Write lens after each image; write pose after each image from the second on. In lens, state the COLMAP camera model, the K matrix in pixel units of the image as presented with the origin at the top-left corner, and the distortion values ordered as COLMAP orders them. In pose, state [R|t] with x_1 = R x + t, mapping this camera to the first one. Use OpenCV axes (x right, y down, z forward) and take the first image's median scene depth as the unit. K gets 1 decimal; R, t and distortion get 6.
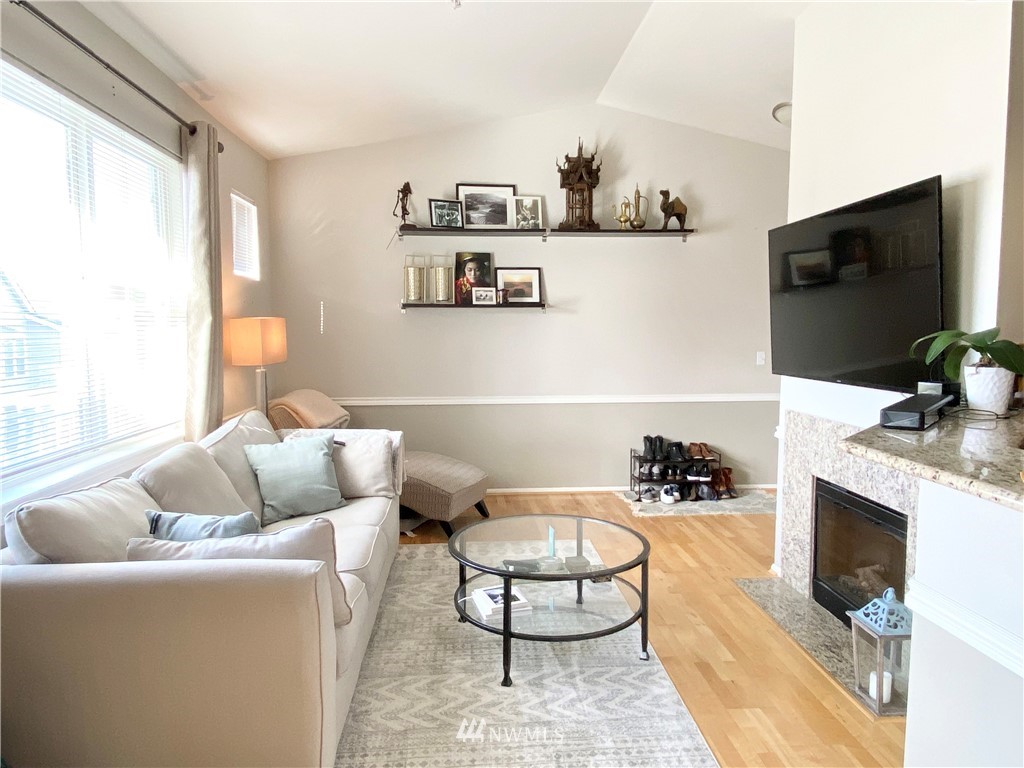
lens RADIAL K [[718.9, 0, 511.8], [0, 718.9, 390.2], [0, 0, 1]] dist [0.095823, -0.006393]
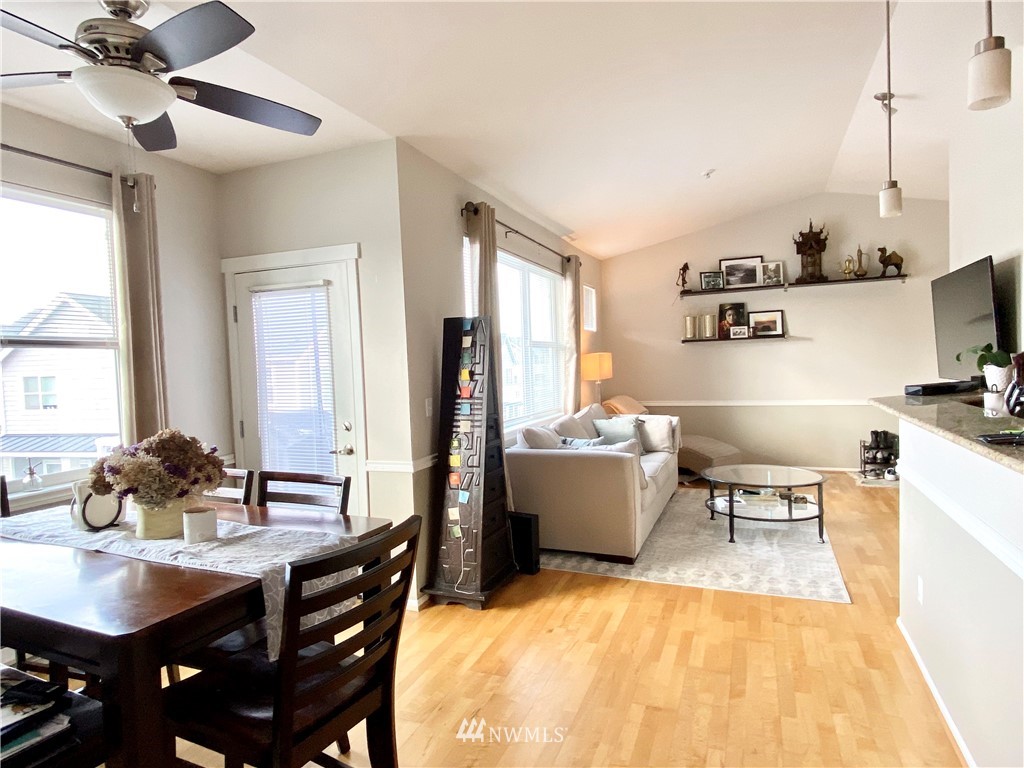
lens RADIAL K [[597.0, 0, 501.8], [0, 597.0, 389.1], [0, 0, 1]] dist [-0.007191, -0.003761]
pose [[0.892371, -0.012353, -0.451133, 0.078252], [-0.004111, 0.999361, -0.035496, 0.032119], [0.451283, 0.033531, 0.891751, -0.313251]]
